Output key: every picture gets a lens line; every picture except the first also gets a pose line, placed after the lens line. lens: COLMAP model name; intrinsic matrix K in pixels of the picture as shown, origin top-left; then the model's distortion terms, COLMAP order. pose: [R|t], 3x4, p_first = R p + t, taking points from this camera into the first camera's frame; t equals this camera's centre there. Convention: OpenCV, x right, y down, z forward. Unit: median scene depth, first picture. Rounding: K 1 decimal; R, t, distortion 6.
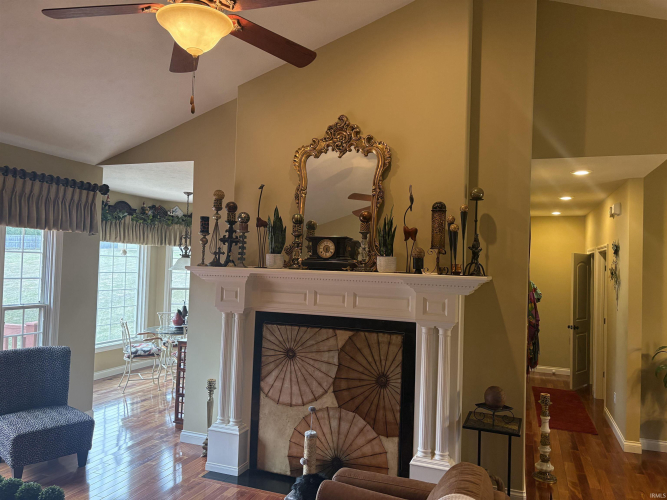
lens RADIAL K [[501.6, 0, 335.3], [0, 501.6, 254.1], [0, 0, 1]] dist [0.044409, -0.031469]
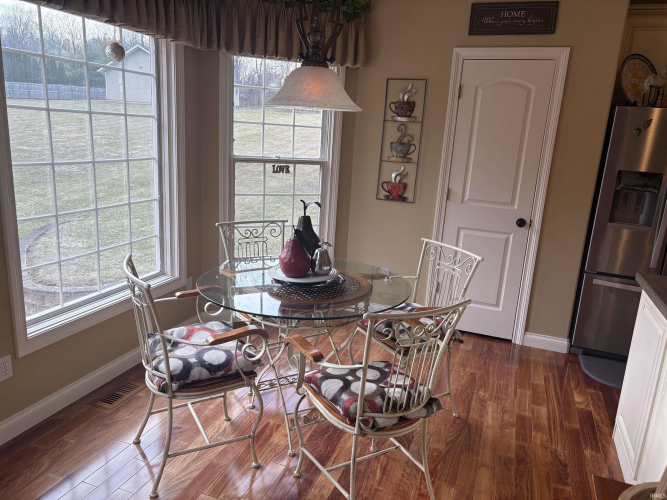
lens RADIAL K [[501.6, 0, 335.3], [0, 501.6, 254.1], [0, 0, 1]] dist [0.044409, -0.031469]
pose [[0.999550, 0.029630, 0.004725, -0.270747], [-0.029846, 0.965658, 0.258095, 0.037030], [0.003085, -0.258120, 0.966108, 0.637682]]
